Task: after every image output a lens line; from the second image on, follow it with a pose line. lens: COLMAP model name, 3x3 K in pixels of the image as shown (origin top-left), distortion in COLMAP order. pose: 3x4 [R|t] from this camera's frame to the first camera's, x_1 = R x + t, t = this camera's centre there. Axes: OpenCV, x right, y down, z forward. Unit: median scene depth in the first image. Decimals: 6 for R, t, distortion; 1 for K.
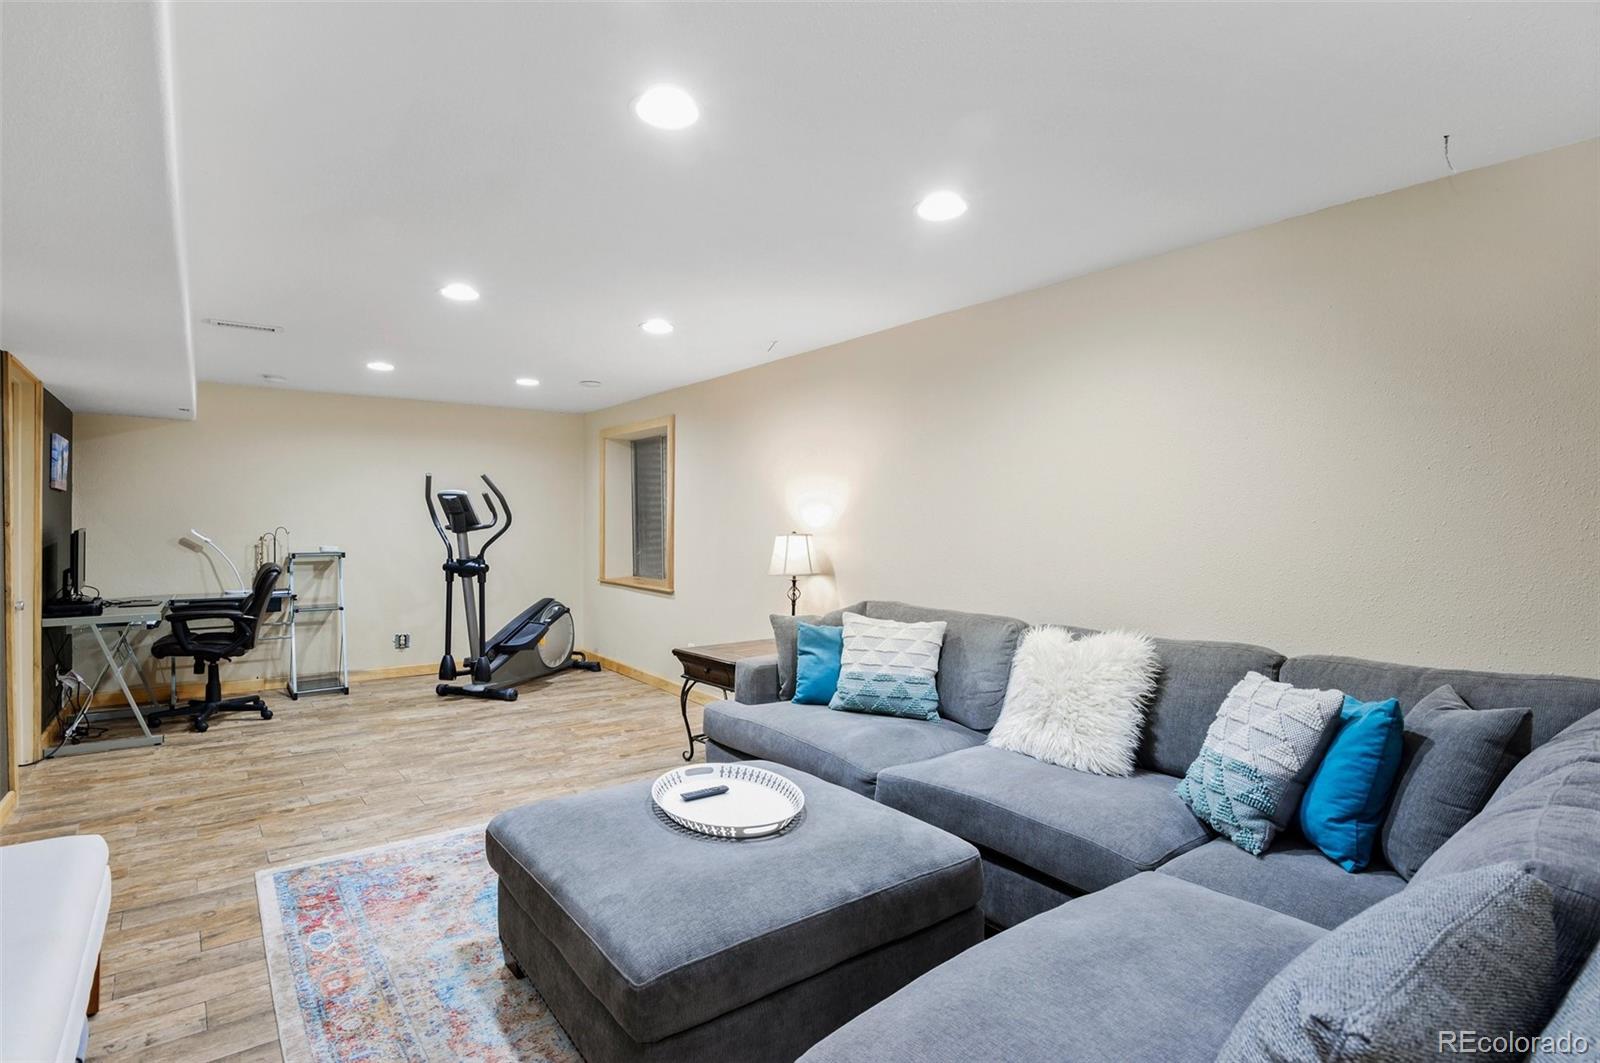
lens RADIAL K [[805.6, 0, 799.6], [0, 805.6, 522.3], [0, 0, 1]] dist [-0.011111, 0.000385]
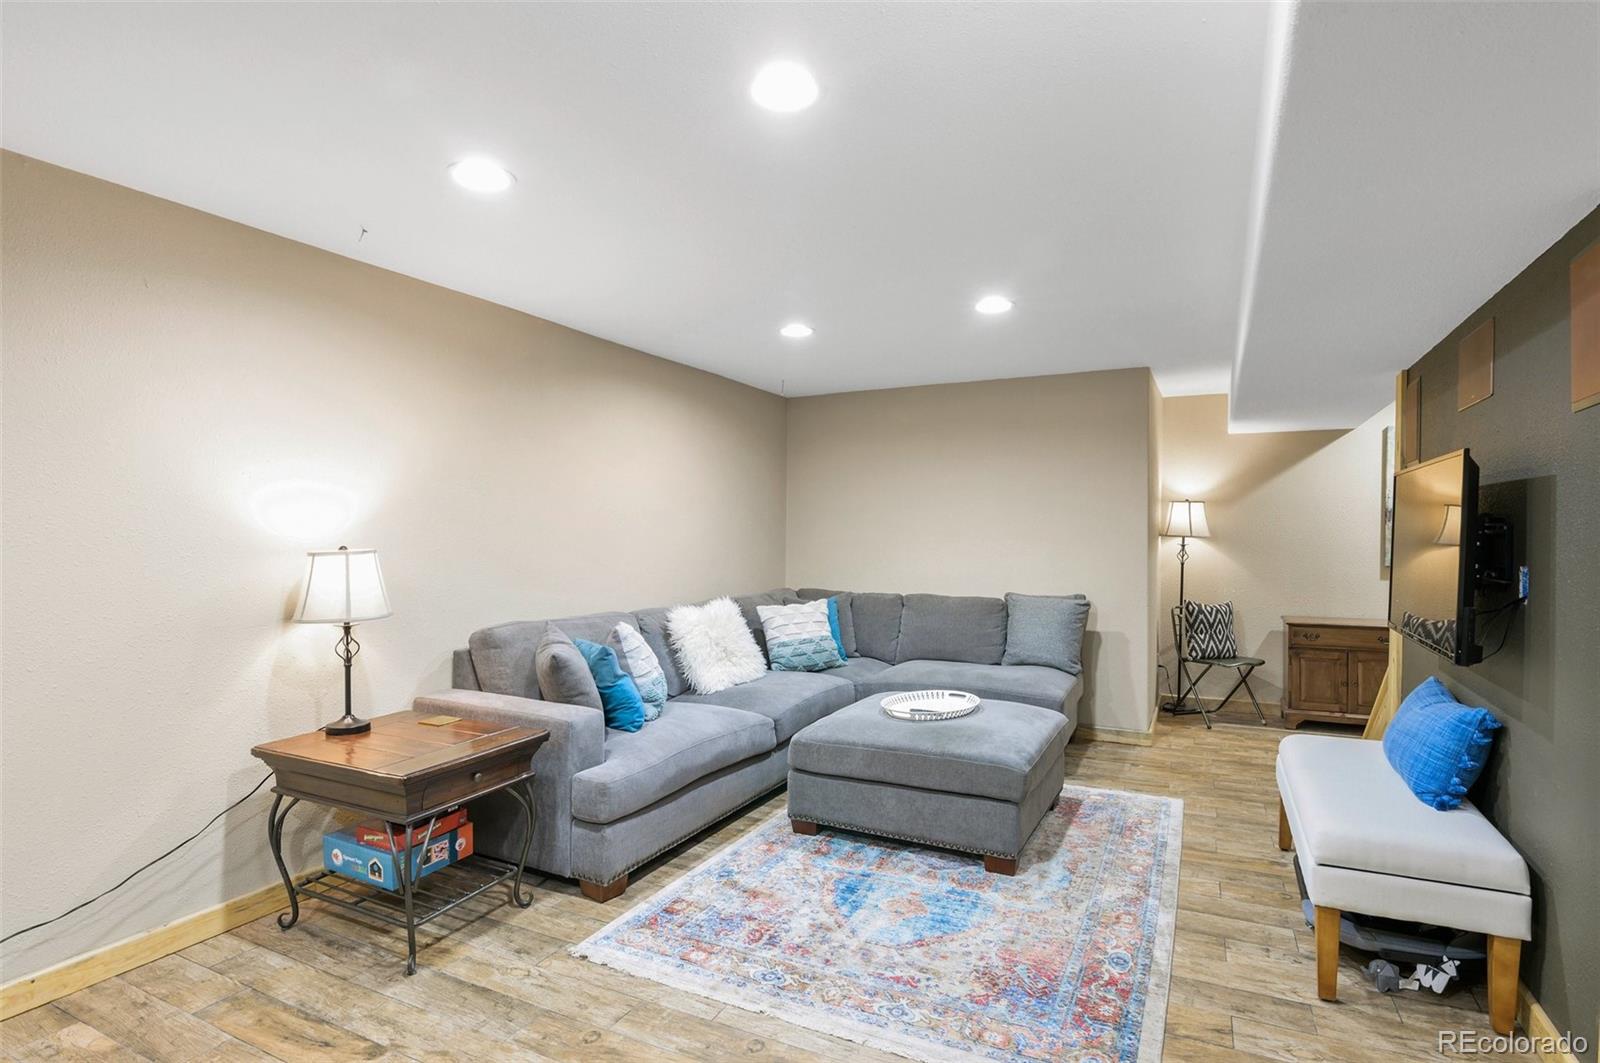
lens RADIAL K [[805.6, 0, 795.1], [0, 805.6, 537.7], [0, 0, 1]] dist [-0.011111, 0.000385]
pose [[-0.435676, -0.002921, 0.900099, -0.889211], [-0.010244, 0.999946, -0.001713, 0.002737], [-0.900045, -0.009967, -0.435683, 1.216891]]
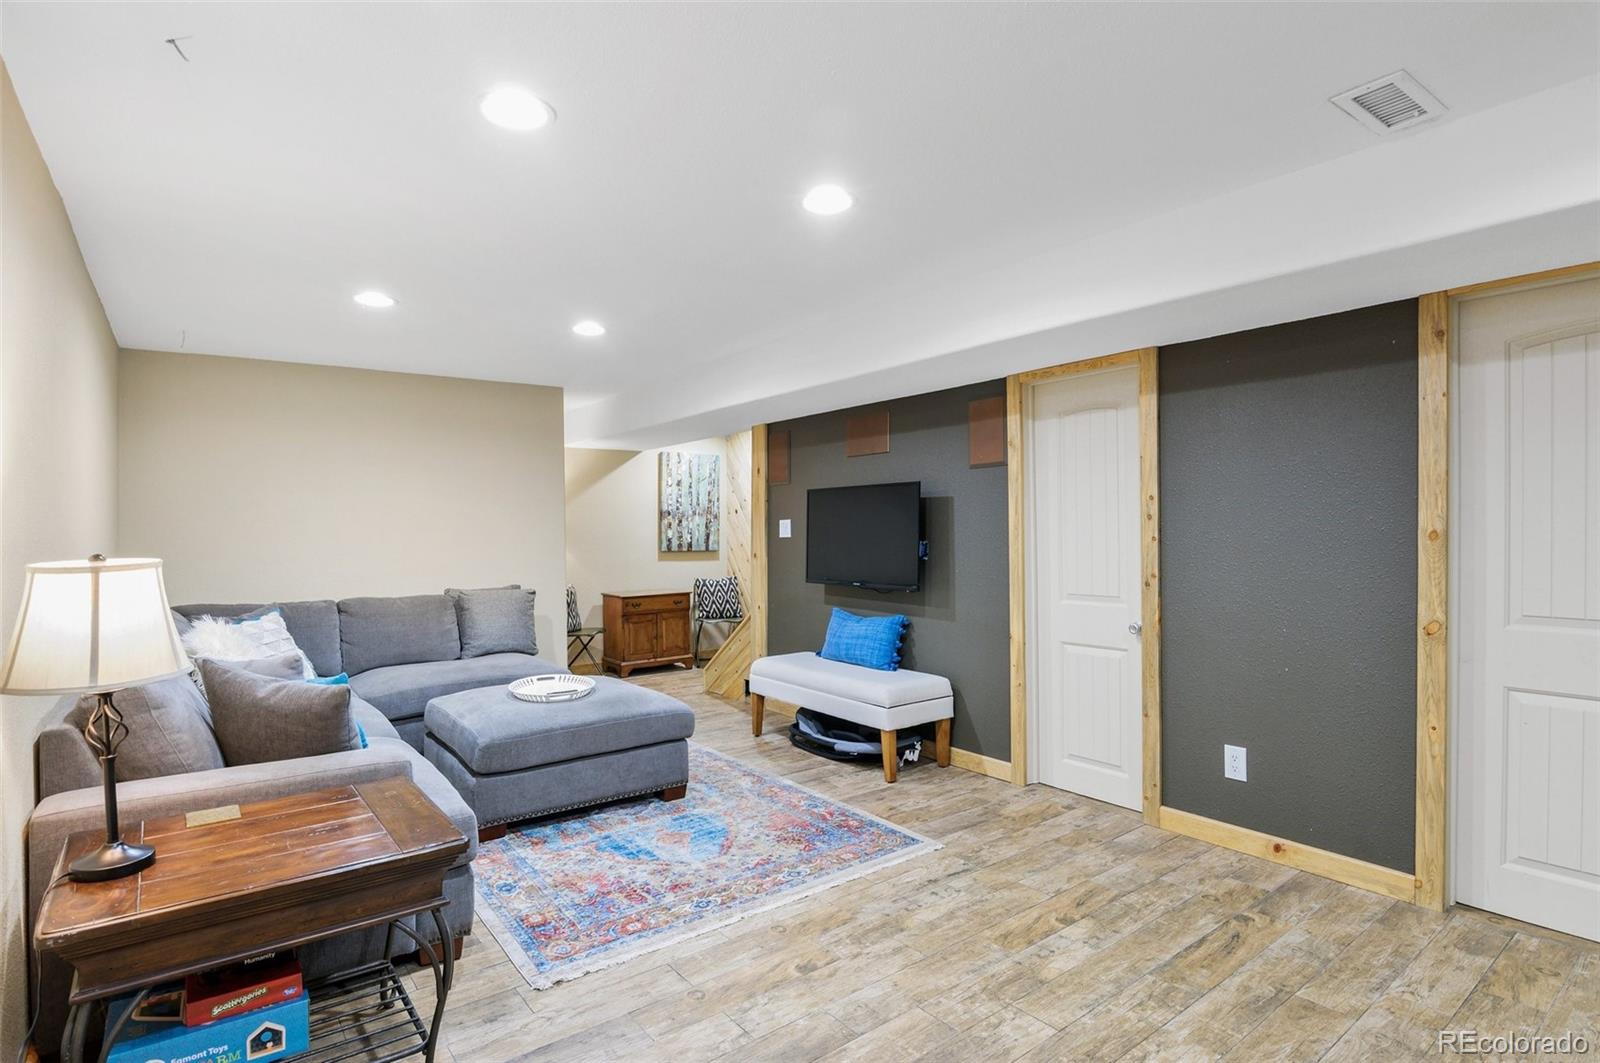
lens RADIAL K [[805.6, 0, 799.5], [0, 805.6, 531.9], [0, 0, 1]] dist [-0.011111, 0.000385]
pose [[-0.999781, 0.012725, 0.016627, -0.408128], [0.012634, 0.999905, -0.005581, 0.006939], [-0.016697, -0.005369, -0.999846, 1.713374]]
